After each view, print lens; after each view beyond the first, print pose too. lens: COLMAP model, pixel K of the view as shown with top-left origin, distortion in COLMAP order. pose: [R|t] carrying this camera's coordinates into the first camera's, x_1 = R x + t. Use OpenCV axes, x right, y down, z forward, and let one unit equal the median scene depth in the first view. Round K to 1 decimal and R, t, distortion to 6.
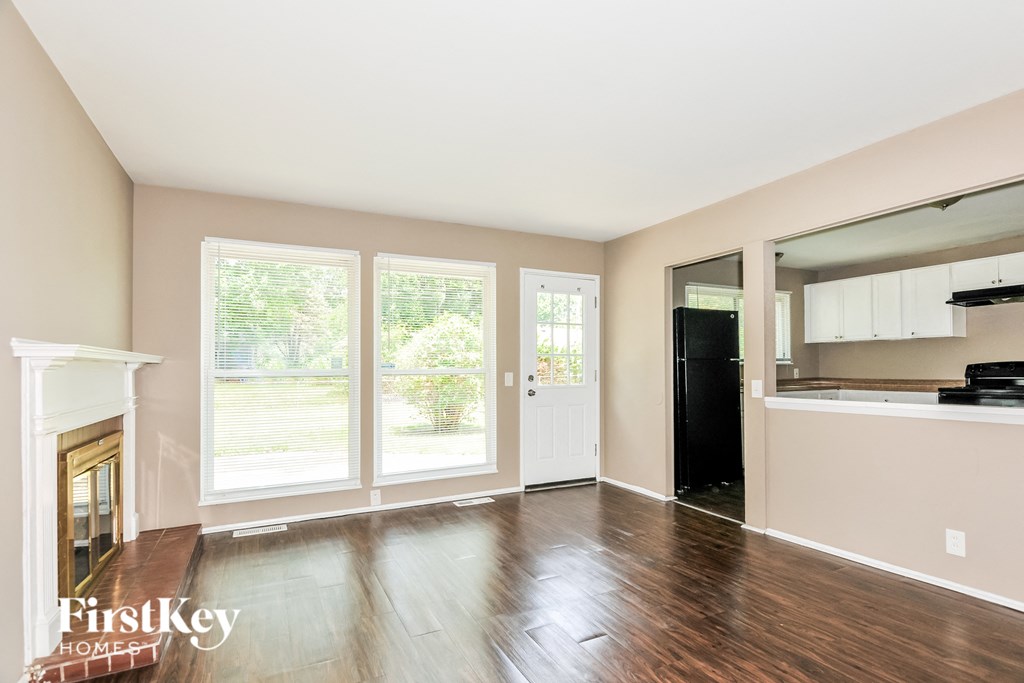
lens RADIAL K [[500.2, 0, 514.6], [0, 500.2, 370.8], [0, 0, 1]] dist [0.001820, 0.000088]
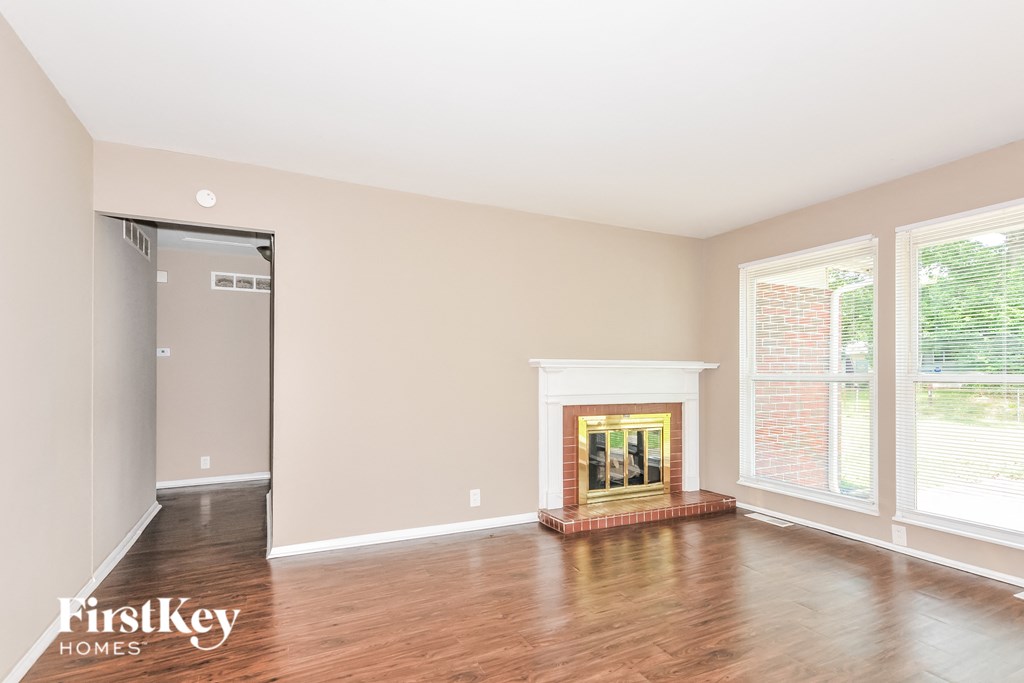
lens RADIAL K [[500.2, 0, 514.6], [0, 500.2, 370.8], [0, 0, 1]] dist [0.001820, 0.000088]
pose [[-0.018469, -0.001645, -0.999828, 0.549630], [-0.004596, 0.999988, -0.001560, -0.003176], [0.999819, 0.004566, -0.018477, 0.420917]]
